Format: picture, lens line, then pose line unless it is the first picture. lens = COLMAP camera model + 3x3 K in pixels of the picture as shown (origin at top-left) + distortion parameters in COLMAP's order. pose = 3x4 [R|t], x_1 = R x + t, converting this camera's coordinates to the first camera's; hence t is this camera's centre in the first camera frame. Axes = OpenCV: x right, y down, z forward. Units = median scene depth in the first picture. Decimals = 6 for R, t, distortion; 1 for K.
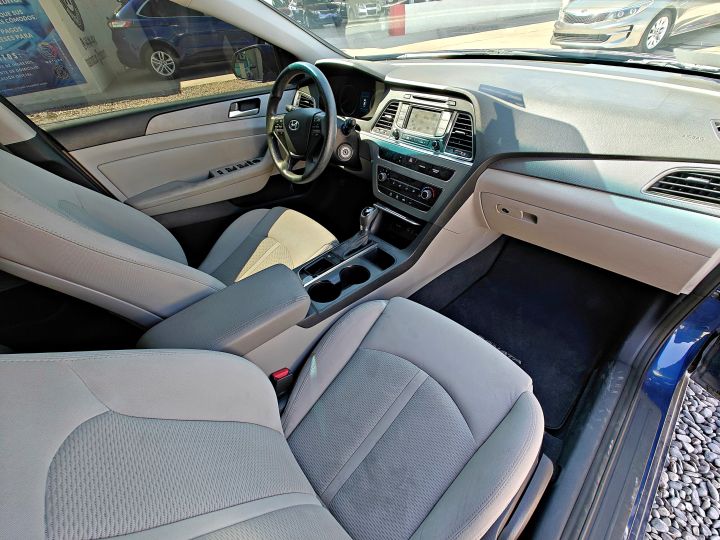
lens RADIAL K [[291.3, 0, 365.3], [0, 291.3, 266.3], [0, 0, 1]] dist [-0.004205, -0.000555]
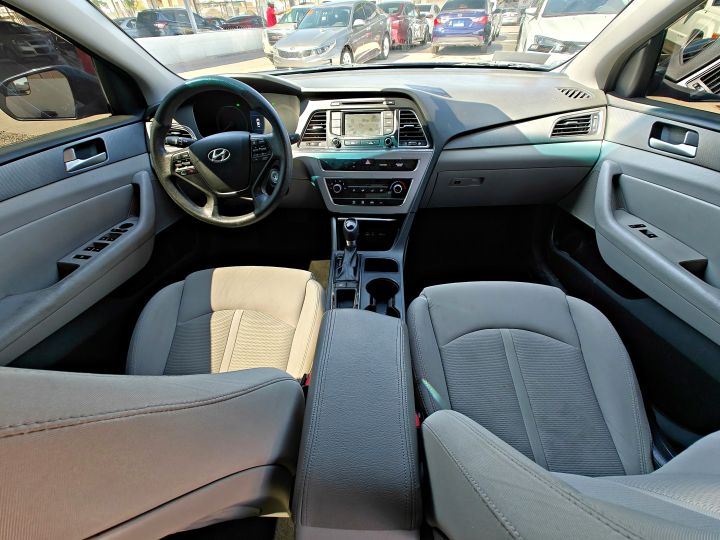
lens RADIAL K [[291.3, 0, 357.2], [0, 291.3, 264.8], [0, 0, 1]] dist [-0.004205, -0.000555]
pose [[0.739333, -0.390201, 0.548753, -0.544575], [0.436027, 0.898464, 0.051412, -0.113553], [-0.513096, 0.201261, 0.834402, 0.249142]]
